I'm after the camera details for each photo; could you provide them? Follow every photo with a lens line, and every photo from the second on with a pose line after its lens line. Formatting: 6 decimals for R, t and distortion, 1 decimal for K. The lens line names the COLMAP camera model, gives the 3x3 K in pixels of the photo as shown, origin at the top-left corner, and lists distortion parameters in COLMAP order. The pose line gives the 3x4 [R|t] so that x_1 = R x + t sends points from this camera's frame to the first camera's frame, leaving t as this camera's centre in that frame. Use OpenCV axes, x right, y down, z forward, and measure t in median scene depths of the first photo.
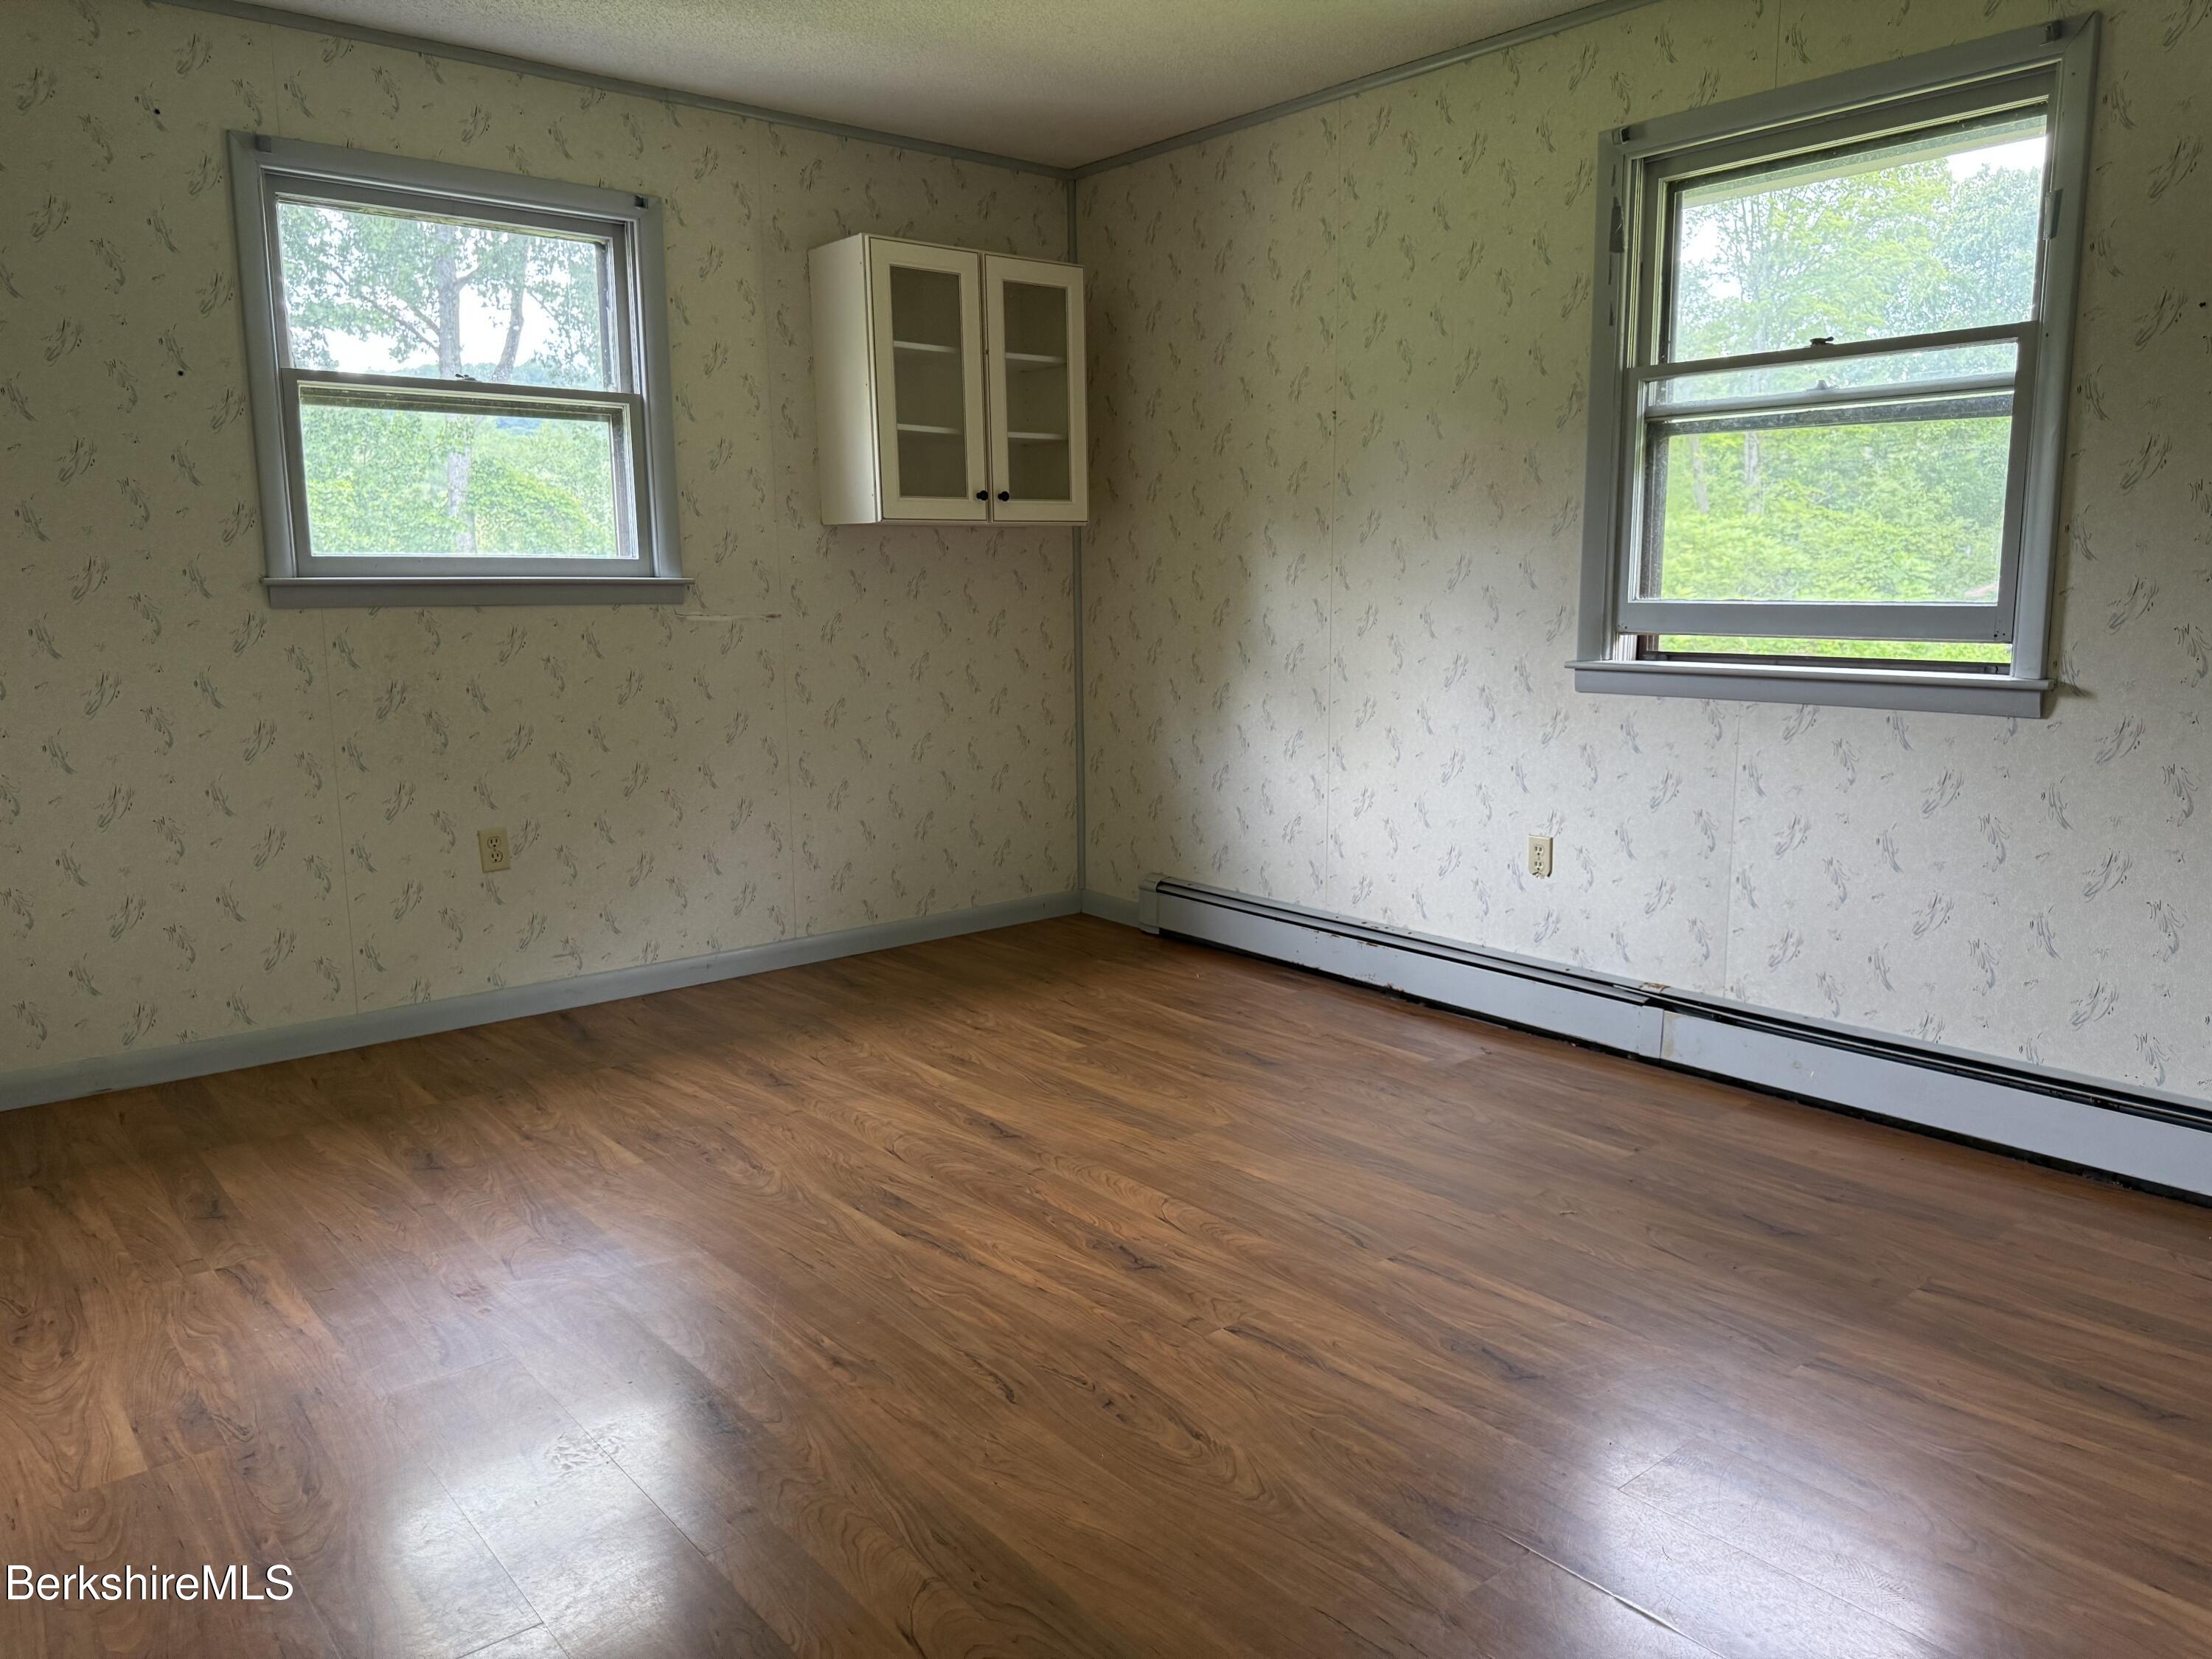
lens RADIAL K [[1556.8, 0, 1122.9], [0, 1556.8, 824.5], [0, 0, 1]] dist [0.043845, -0.050409]
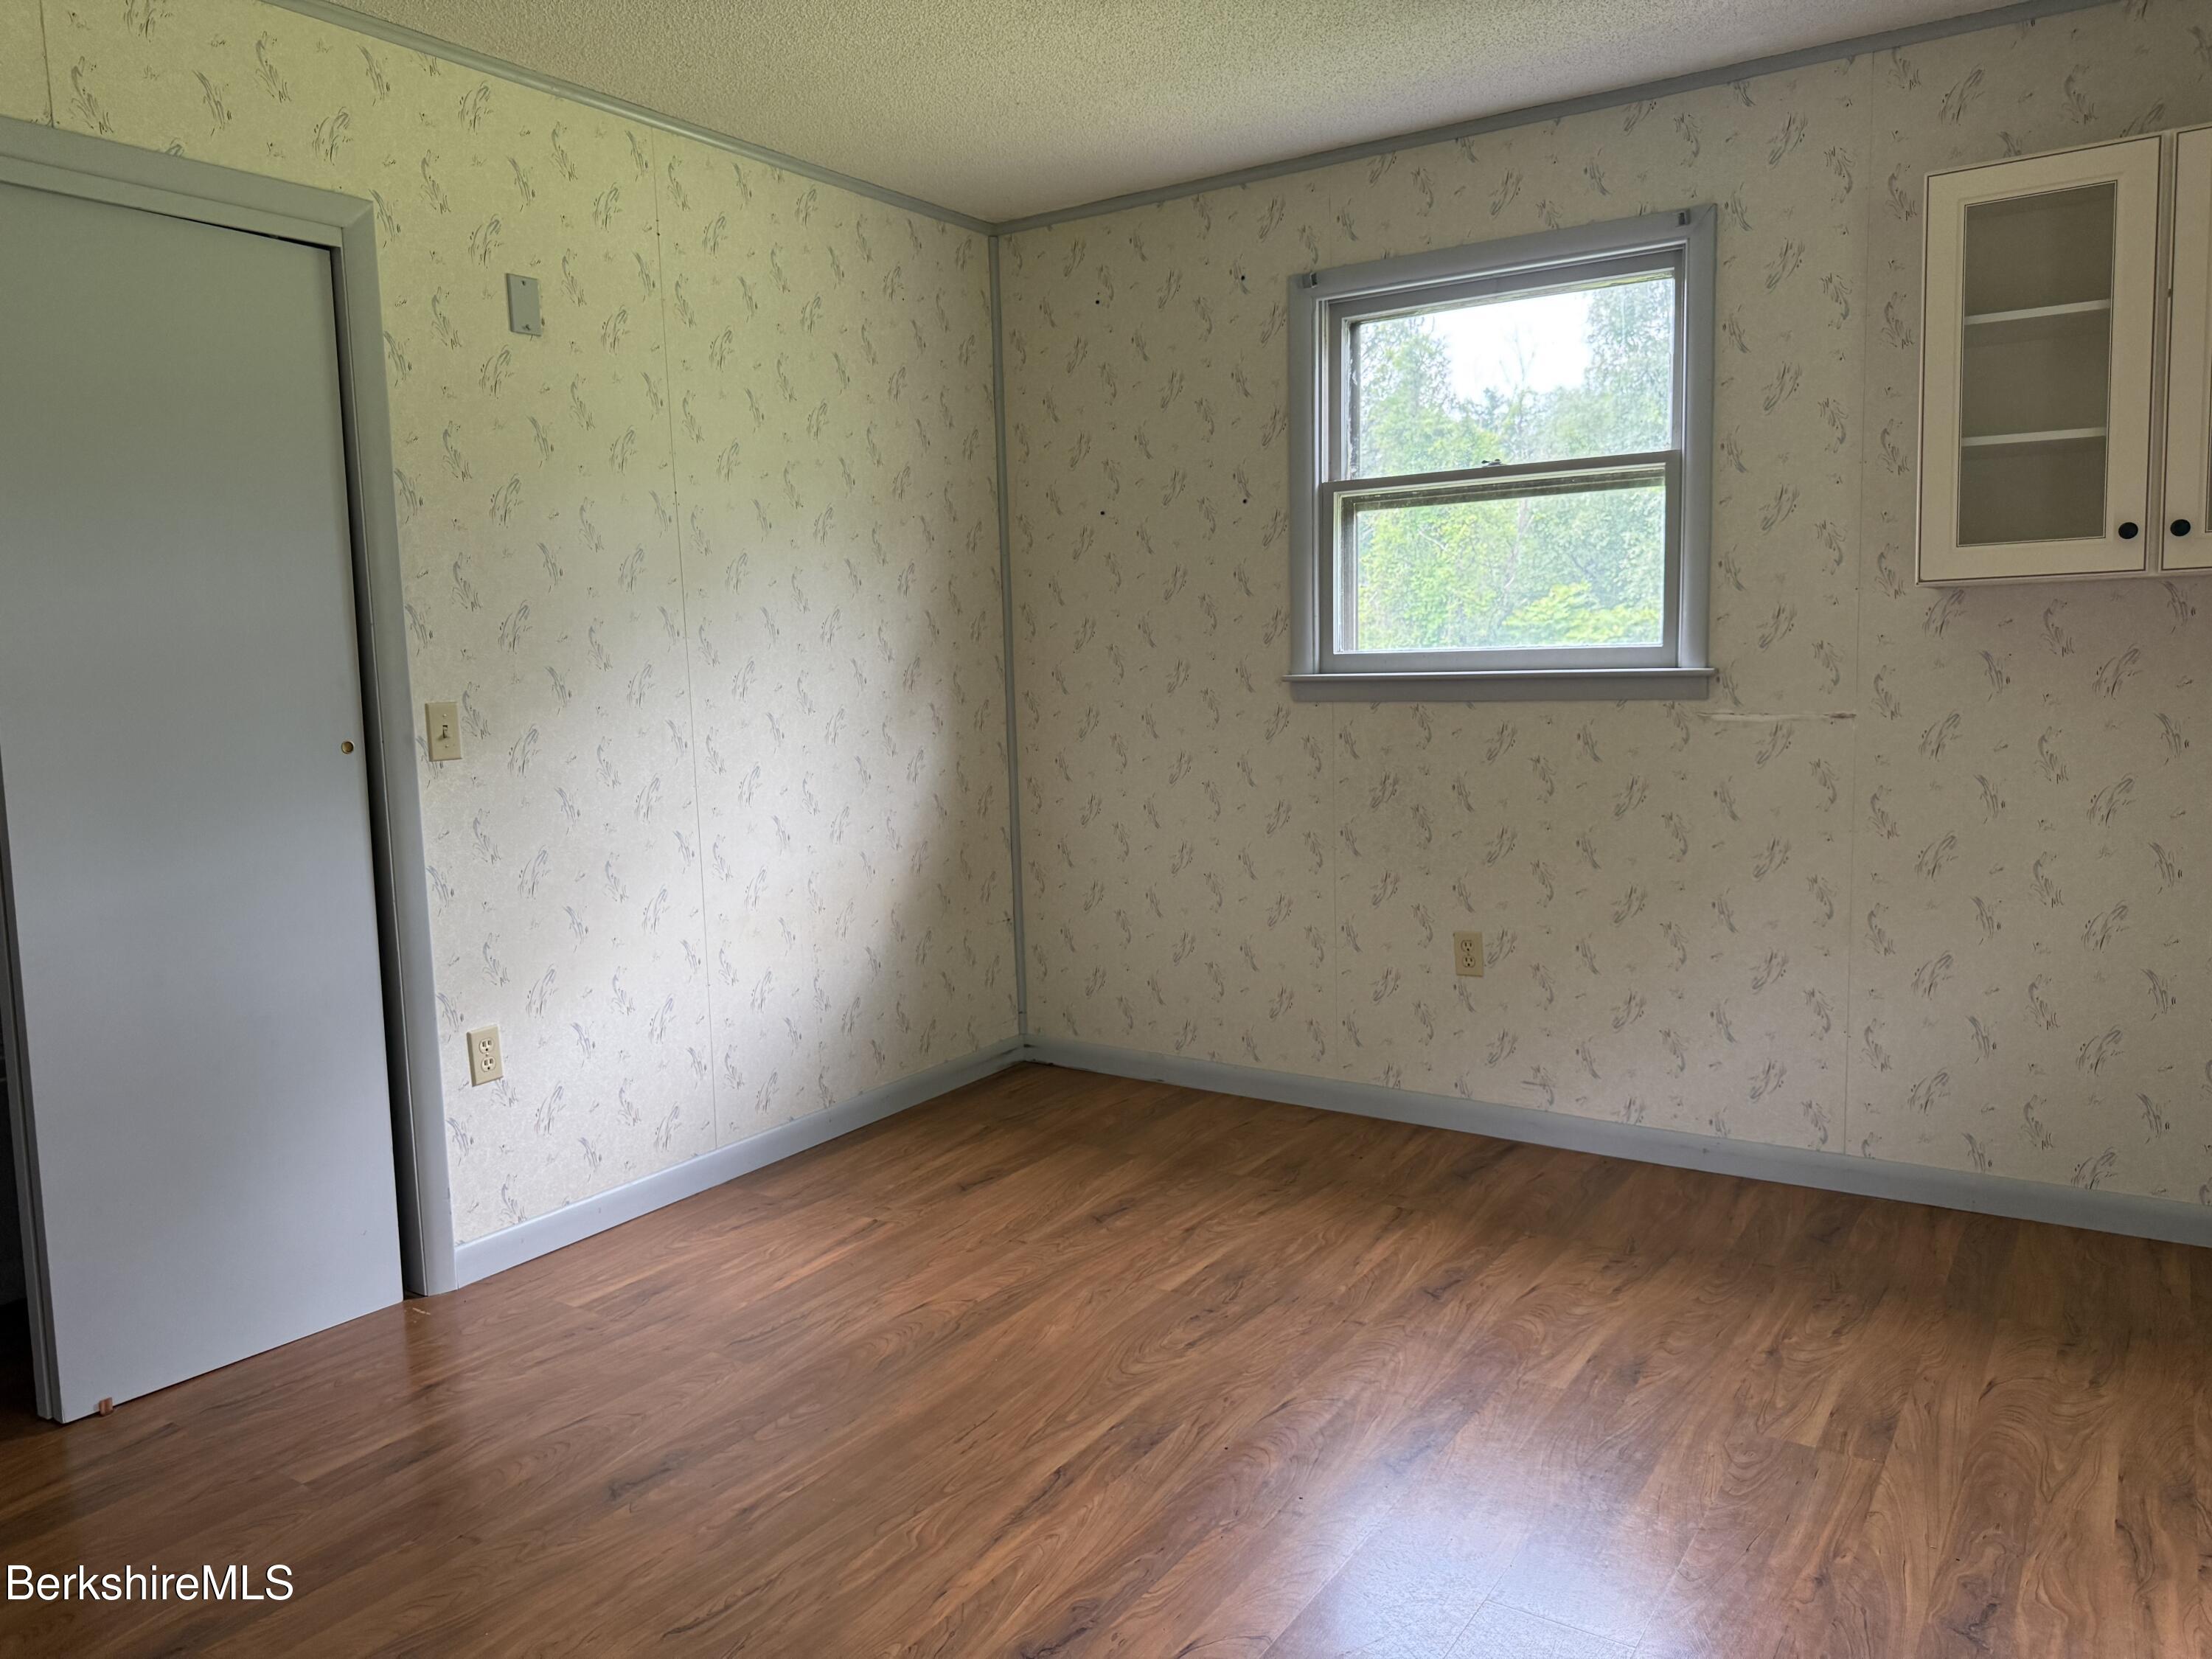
lens RADIAL K [[1556.8, 0, 1099.1], [0, 1556.8, 849.7], [0, 0, 1]] dist [0.043845, -0.050409]
pose [[0.267695, 0.125449, -0.955302, 0.464076], [-0.122505, 0.987872, 0.095397, -0.115542], [0.955684, 0.091492, 0.279817, 0.536047]]
